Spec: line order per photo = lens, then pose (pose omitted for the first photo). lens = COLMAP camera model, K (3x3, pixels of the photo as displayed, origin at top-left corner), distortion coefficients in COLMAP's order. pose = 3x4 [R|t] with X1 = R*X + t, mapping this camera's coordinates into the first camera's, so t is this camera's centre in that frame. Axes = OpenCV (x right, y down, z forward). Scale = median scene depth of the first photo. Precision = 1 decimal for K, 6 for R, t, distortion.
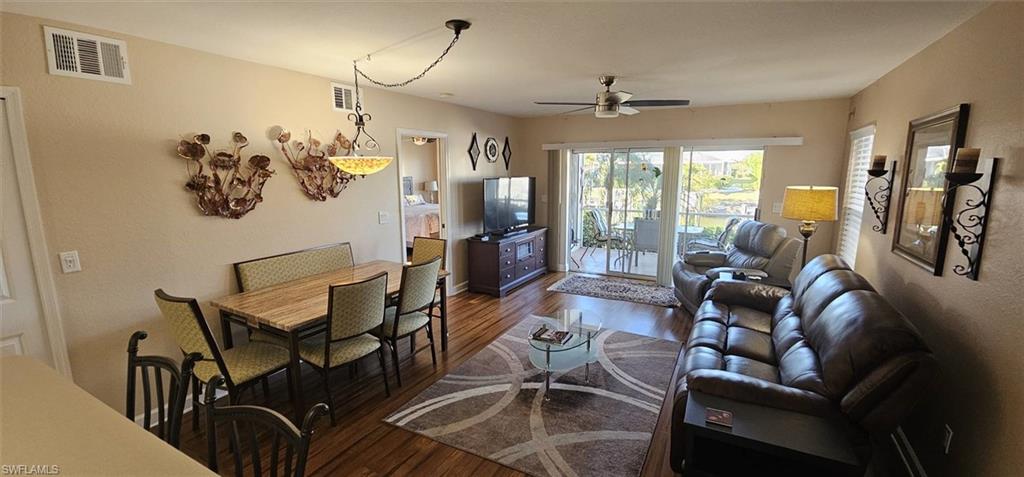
lens RADIAL K [[420.9, 0, 520.6], [0, 420.9, 237.9], [0, 0, 1]] dist [0.001350, -0.003856]
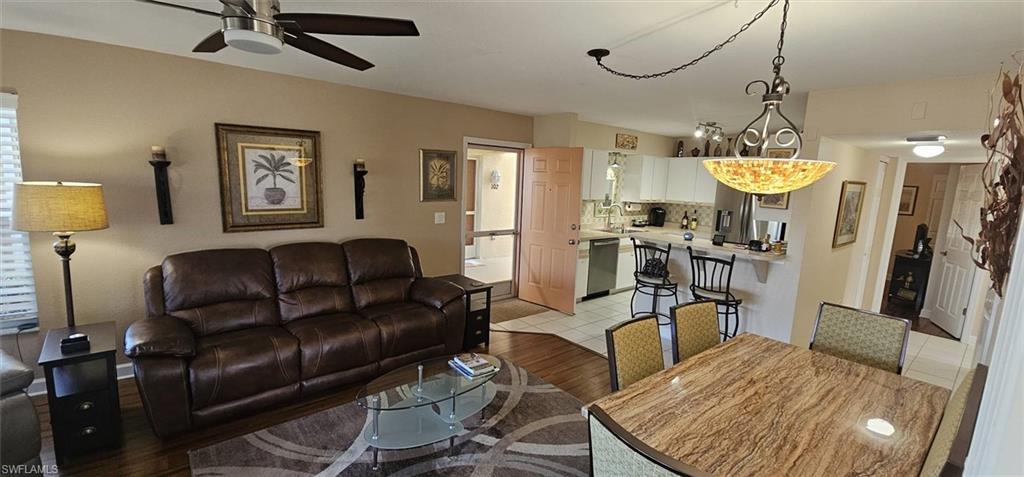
lens RADIAL K [[420.9, 0, 514.1], [0, 420.9, 240.1], [0, 0, 1]] dist [0.001350, -0.003856]
pose [[-0.927822, -0.093216, 0.361188, -0.170361], [0.019759, 0.954633, 0.297128, -0.156006], [-0.372499, 0.282819, -0.883888, 0.962721]]
